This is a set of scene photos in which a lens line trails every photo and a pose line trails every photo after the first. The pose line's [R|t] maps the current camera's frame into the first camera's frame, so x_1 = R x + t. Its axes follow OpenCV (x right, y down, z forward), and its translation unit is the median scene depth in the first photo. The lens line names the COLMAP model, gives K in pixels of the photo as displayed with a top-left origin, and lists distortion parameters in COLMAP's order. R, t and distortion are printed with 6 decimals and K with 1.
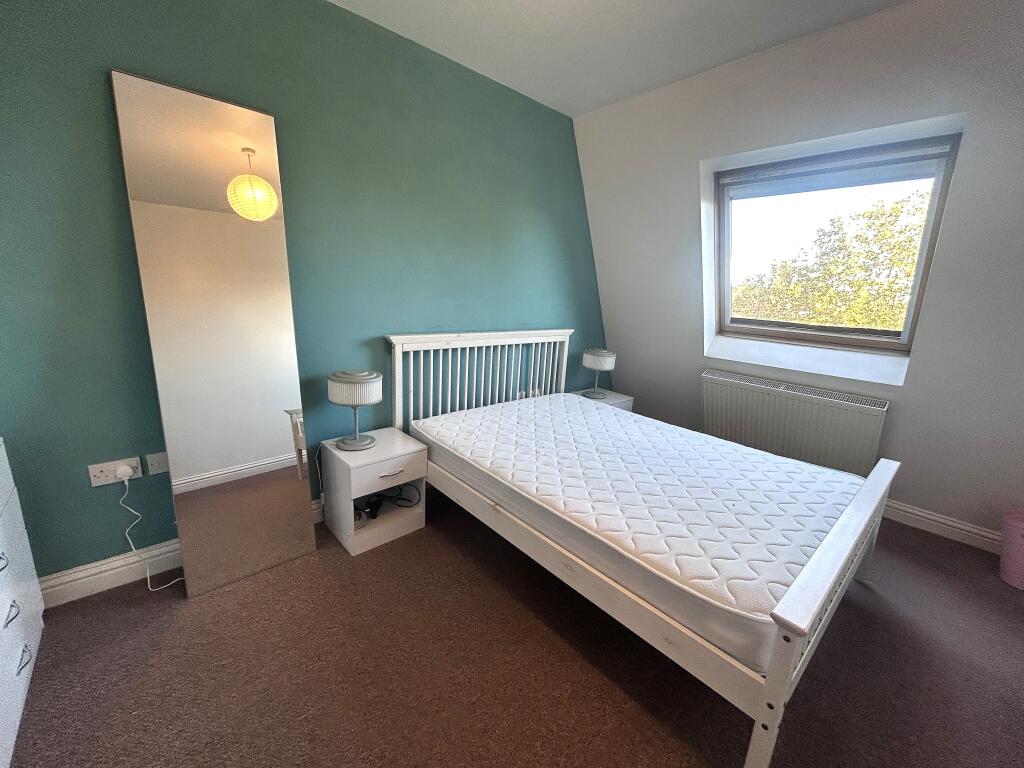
lens RADIAL K [[416.5, 0, 512.0], [0, 416.5, 384.0], [0, 0, 1]] dist [0.002022, 0.000334]
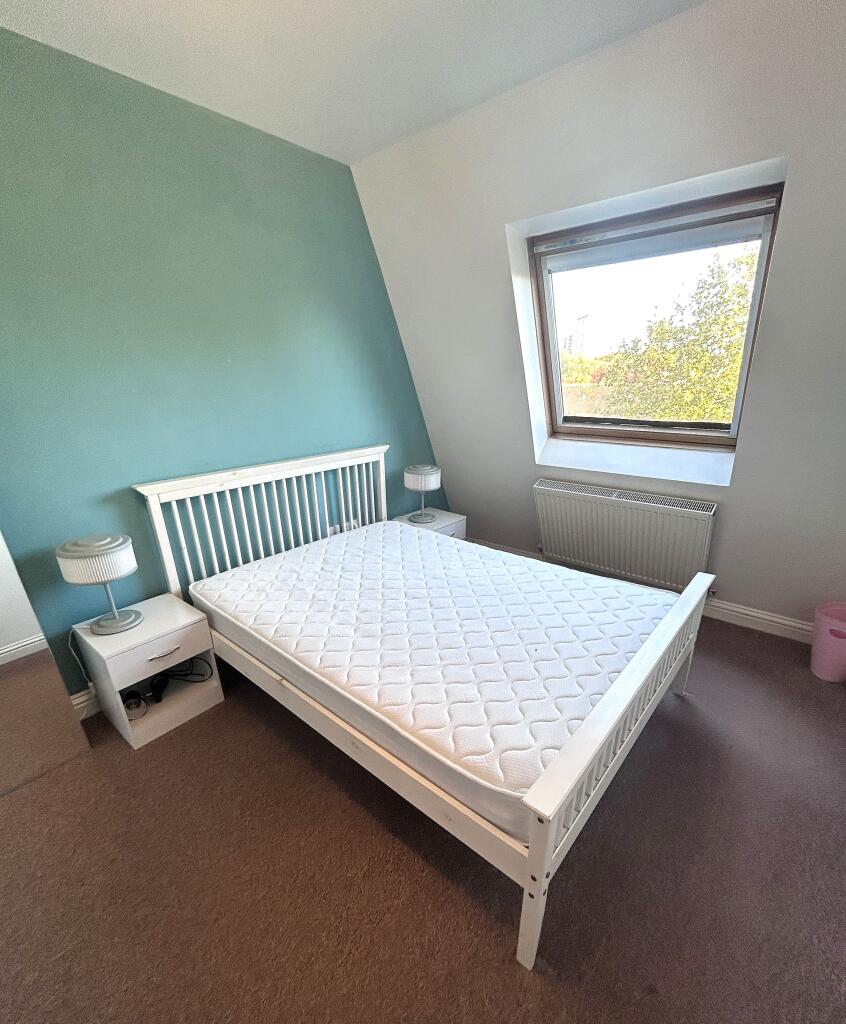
lens RADIAL K [[455.6, 0, 426.0], [0, 455.6, 567.0], [0, 0, 1]] dist [-0.001174, 0.000492]
pose [[0.989279, -0.114235, 0.090976, 0.155622], [0.096679, 0.979220, 0.178272, -0.064499], [-0.109450, -0.167566, 0.979766, 0.050532]]
